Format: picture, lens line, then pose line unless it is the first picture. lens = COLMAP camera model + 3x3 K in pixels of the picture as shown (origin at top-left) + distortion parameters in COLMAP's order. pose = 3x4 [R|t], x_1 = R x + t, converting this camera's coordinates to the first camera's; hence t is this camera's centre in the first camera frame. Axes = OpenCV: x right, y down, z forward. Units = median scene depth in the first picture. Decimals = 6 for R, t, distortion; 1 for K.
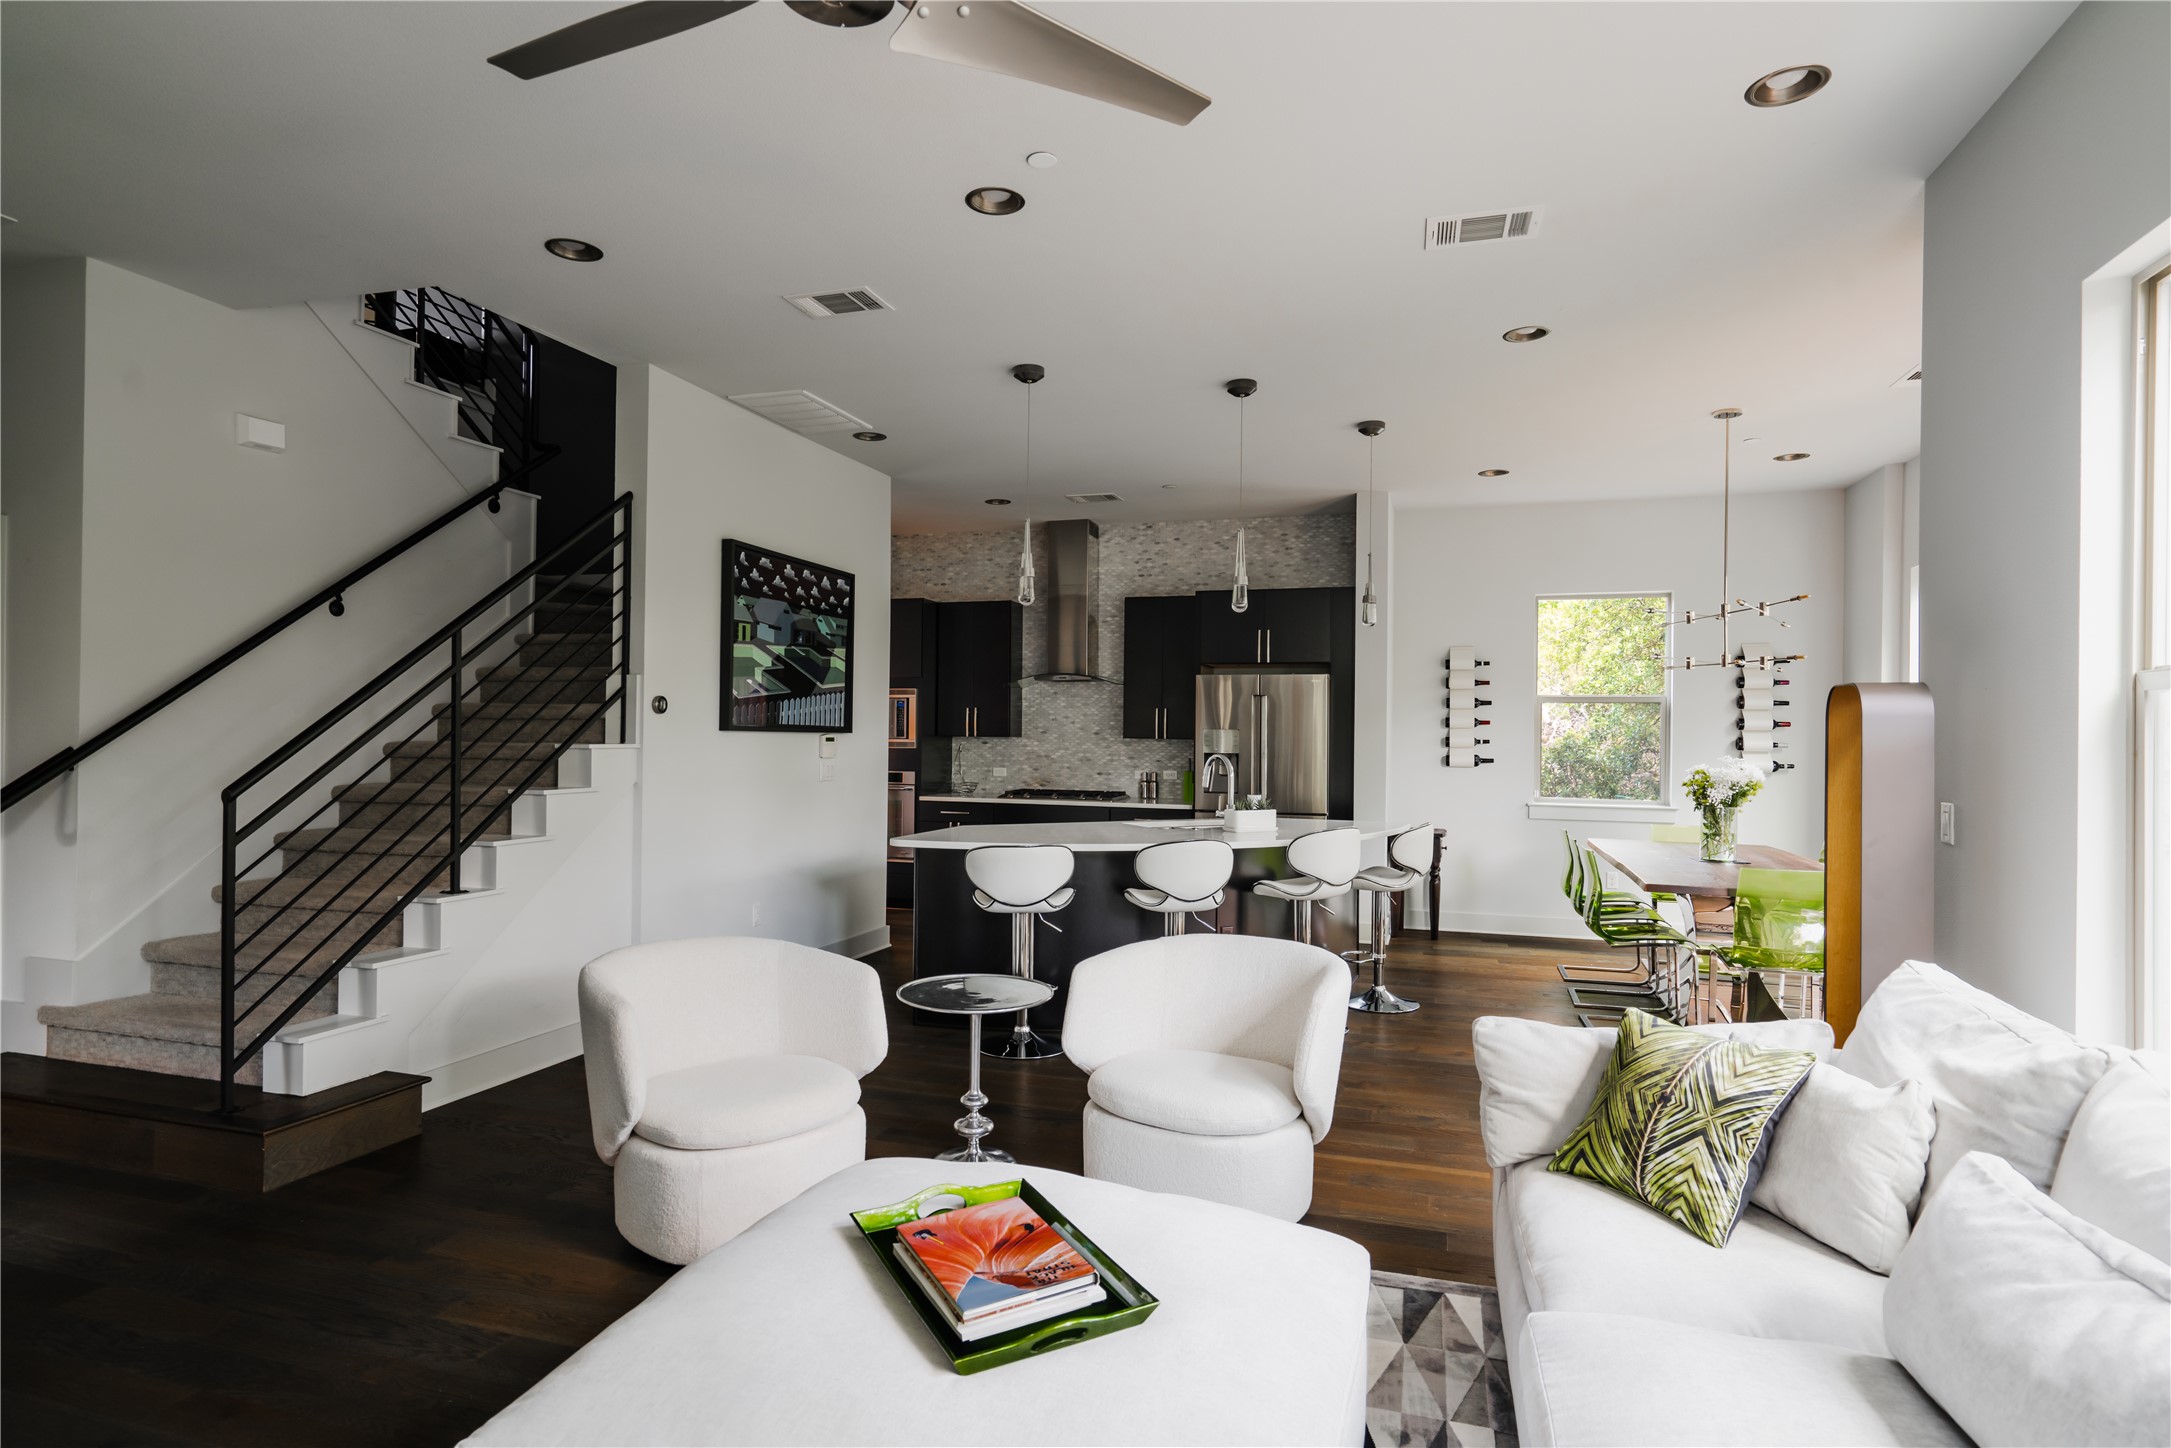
lens RADIAL K [[1164.1, 0, 1077.8], [0, 1164.1, 728.5], [0, 0, 1]] dist [0.007506, 0.002331]
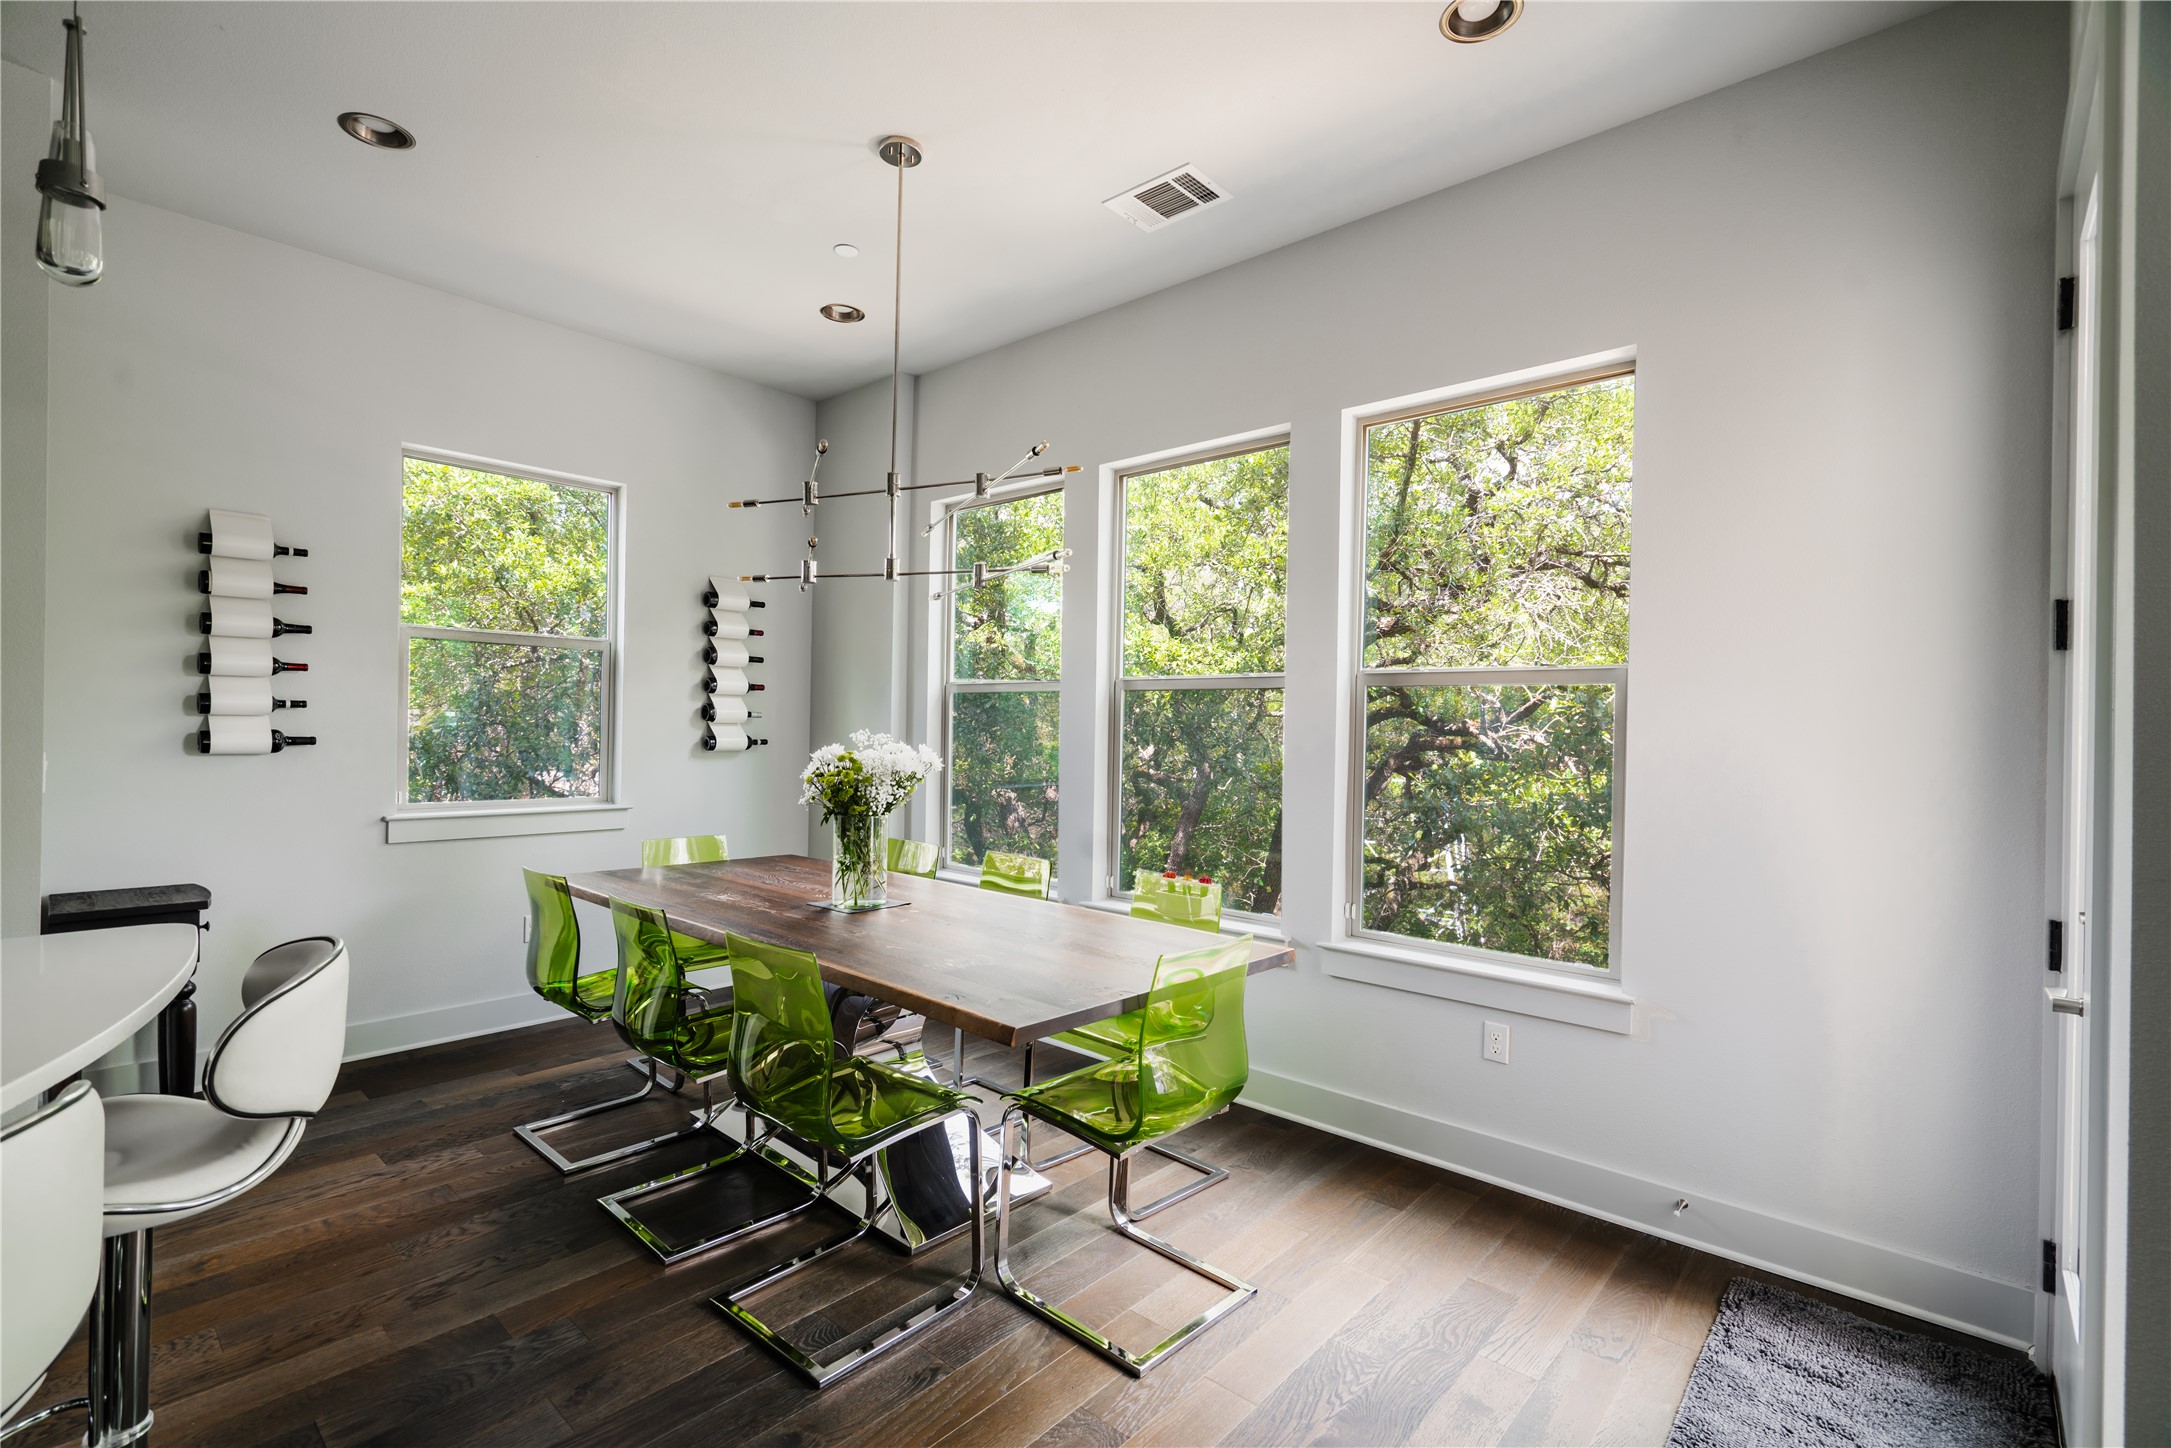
lens RADIAL K [[963.8, 0, 1089.3], [0, 963.8, 726.3], [0, 0, 1]] dist [-0.009896, 0.000441]
pose [[0.417214, -0.003102, 0.908803, 0.165368], [-0.015712, 0.999820, 0.010626, 0.016443], [-0.908672, -0.018712, 0.417091, 0.751691]]
